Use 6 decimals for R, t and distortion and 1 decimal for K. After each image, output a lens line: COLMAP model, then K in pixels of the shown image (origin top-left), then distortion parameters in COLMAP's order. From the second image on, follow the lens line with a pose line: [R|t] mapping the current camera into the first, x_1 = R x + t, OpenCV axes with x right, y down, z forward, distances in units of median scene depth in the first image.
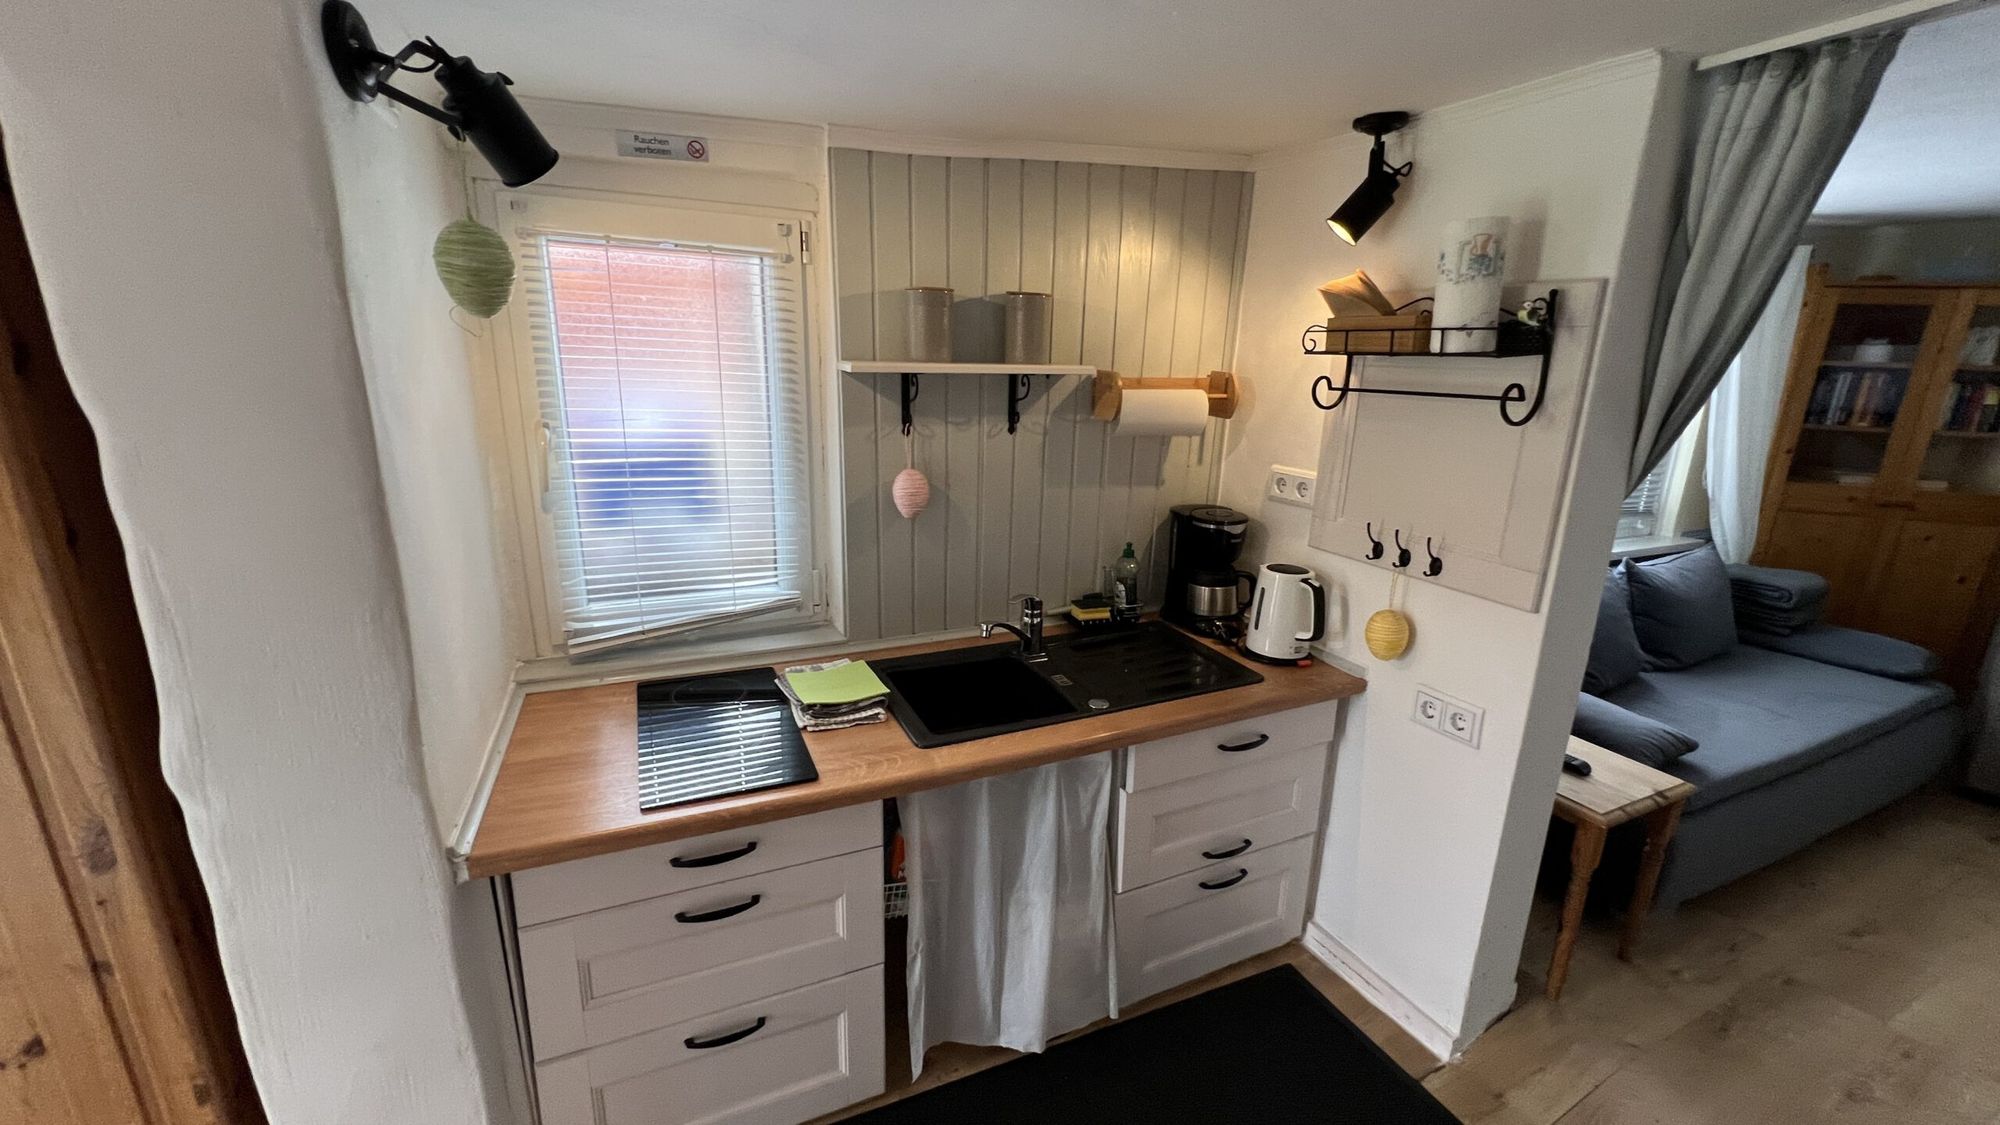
lens RADIAL K [[783.4, 0, 1013.0], [0, 783.4, 557.3], [0, 0, 1]] dist [-0.000359, -0.000275]
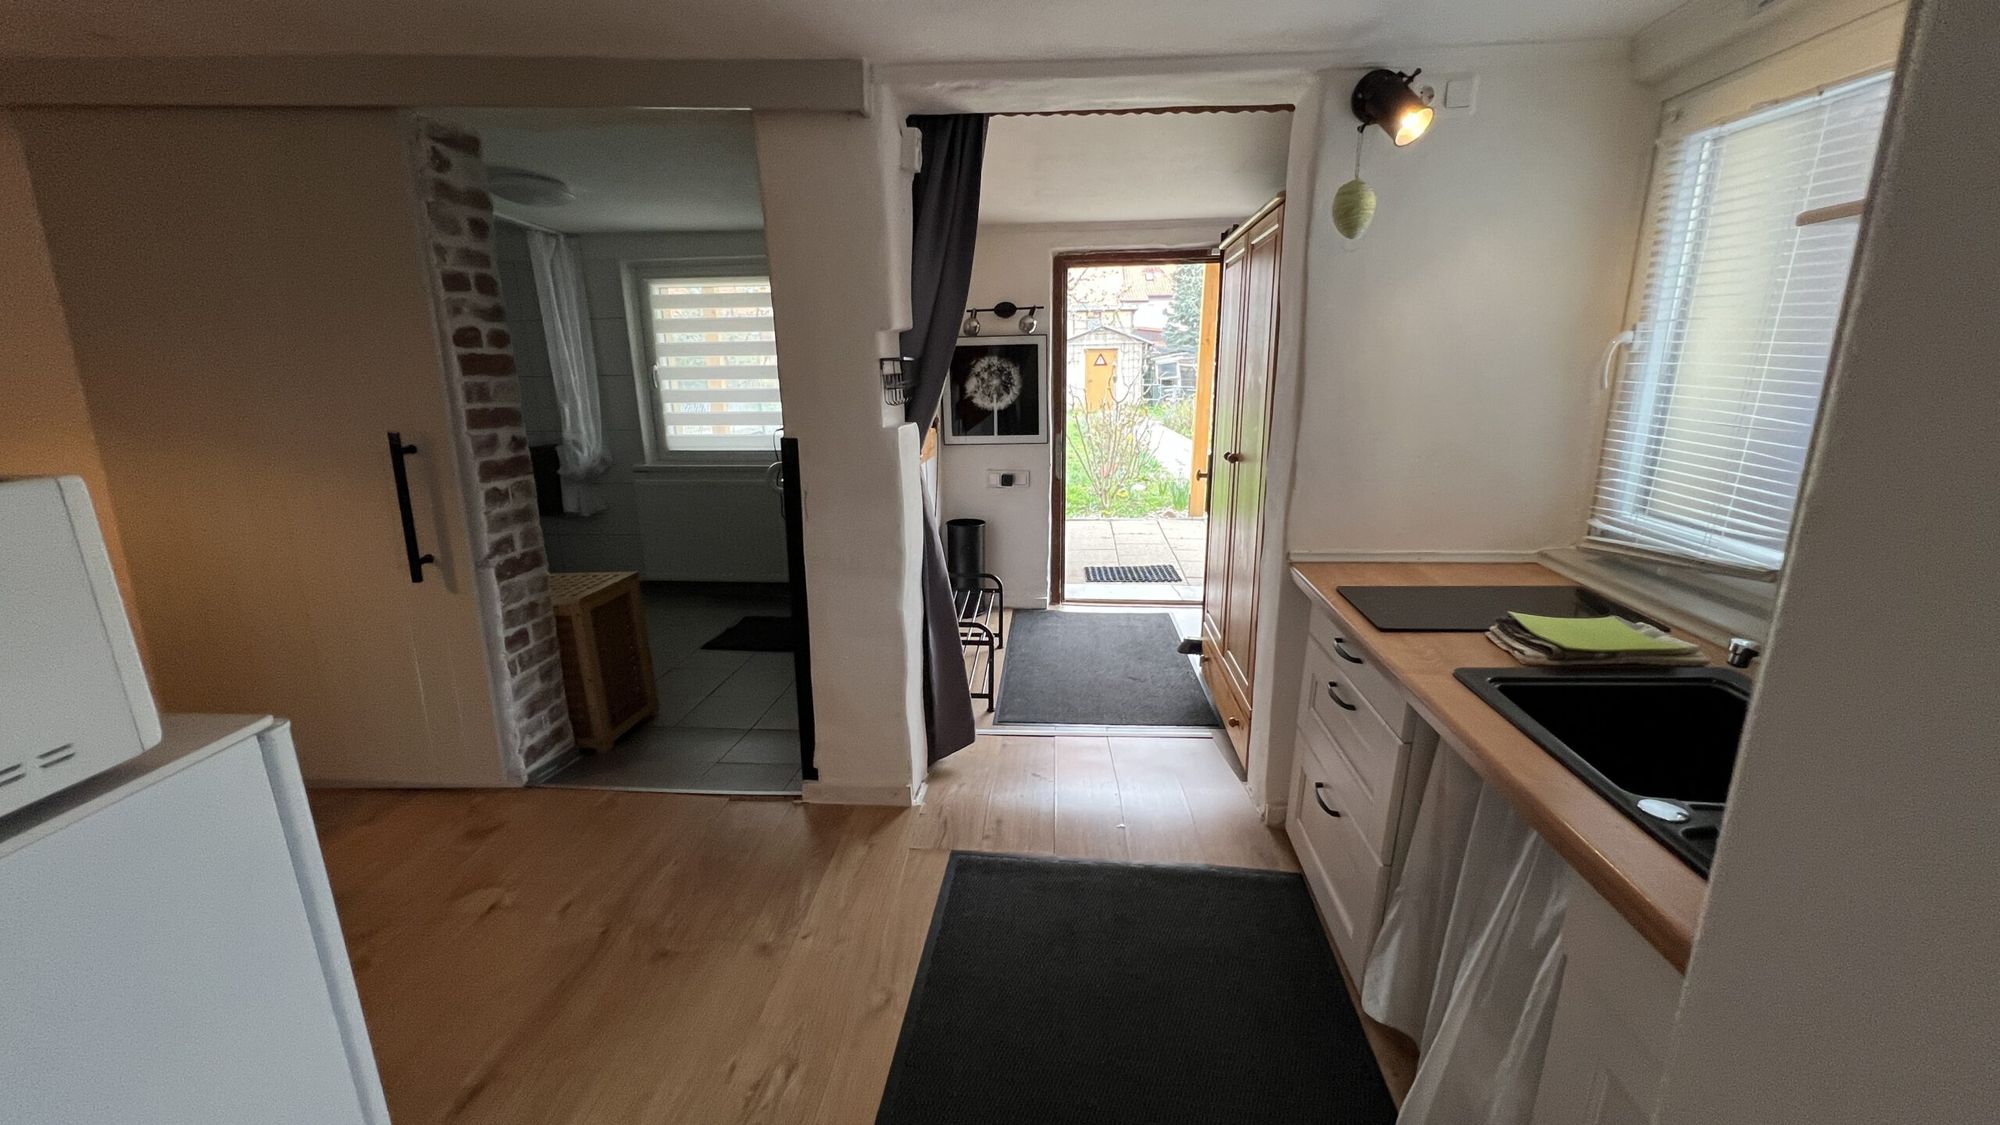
lens RADIAL K [[783.4, 0, 1007.6], [0, 783.4, 555.8], [0, 0, 1]] dist [-0.000359, -0.000275]
pose [[-0.478365, 0.198591, -0.855411, 0.581394], [-0.216191, 0.917481, 0.333901, -0.042005], [0.851133, 0.344659, -0.395957, 0.605167]]
